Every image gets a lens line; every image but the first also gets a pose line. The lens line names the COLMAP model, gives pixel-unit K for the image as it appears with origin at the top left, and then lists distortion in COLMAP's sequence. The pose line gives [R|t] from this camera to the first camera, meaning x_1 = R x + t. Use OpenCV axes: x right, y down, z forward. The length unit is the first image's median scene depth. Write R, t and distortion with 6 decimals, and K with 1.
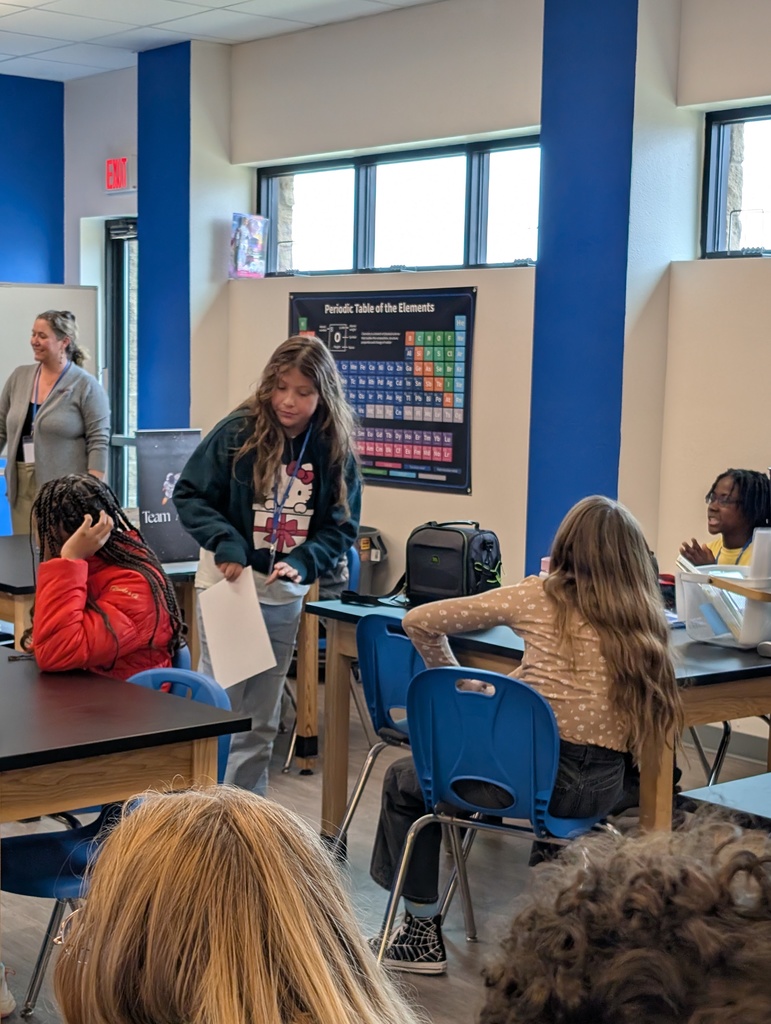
lens RADIAL K [[1483.9, 0, 389.4], [0, 1483.9, 506.3], [0, 0, 1]] dist [0.005203, 0.000000]
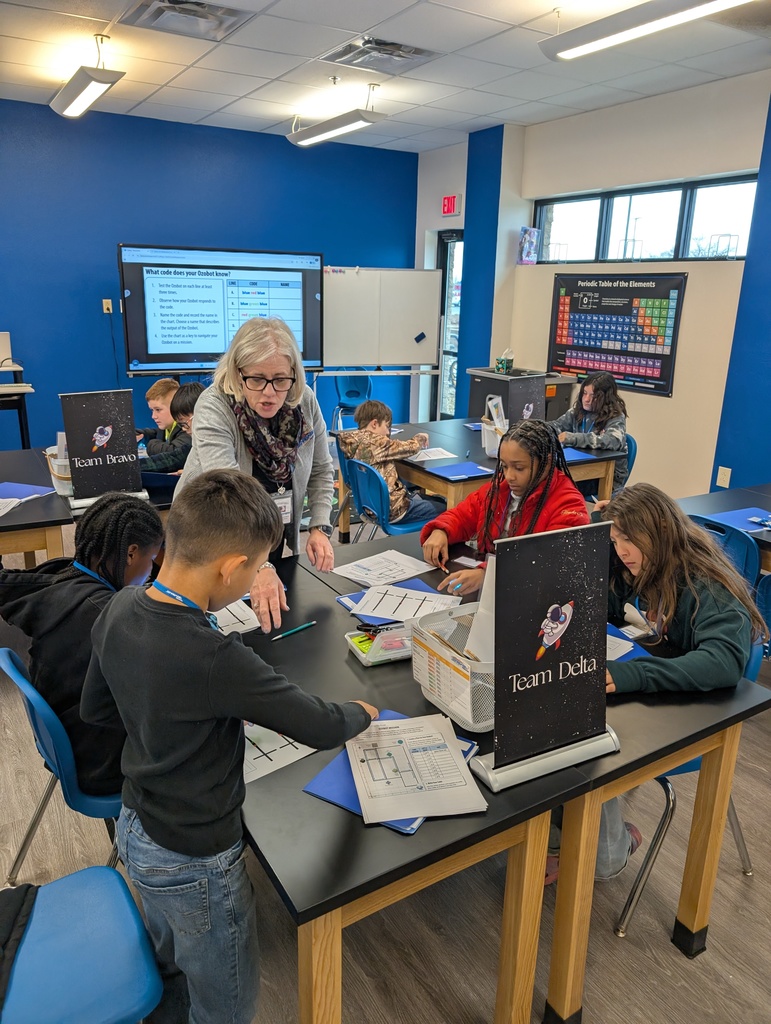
lens RADIAL K [[728.1, 0, 378.0], [0, 728.1, 519.6], [0, 0, 1]] dist [-0.007138, 0.002798]
pose [[0.972790, 0.090991, -0.213074, -0.074659], [-0.050393, 0.980733, 0.188744, -0.009787], [0.226142, -0.172871, 0.958632, 0.074881]]
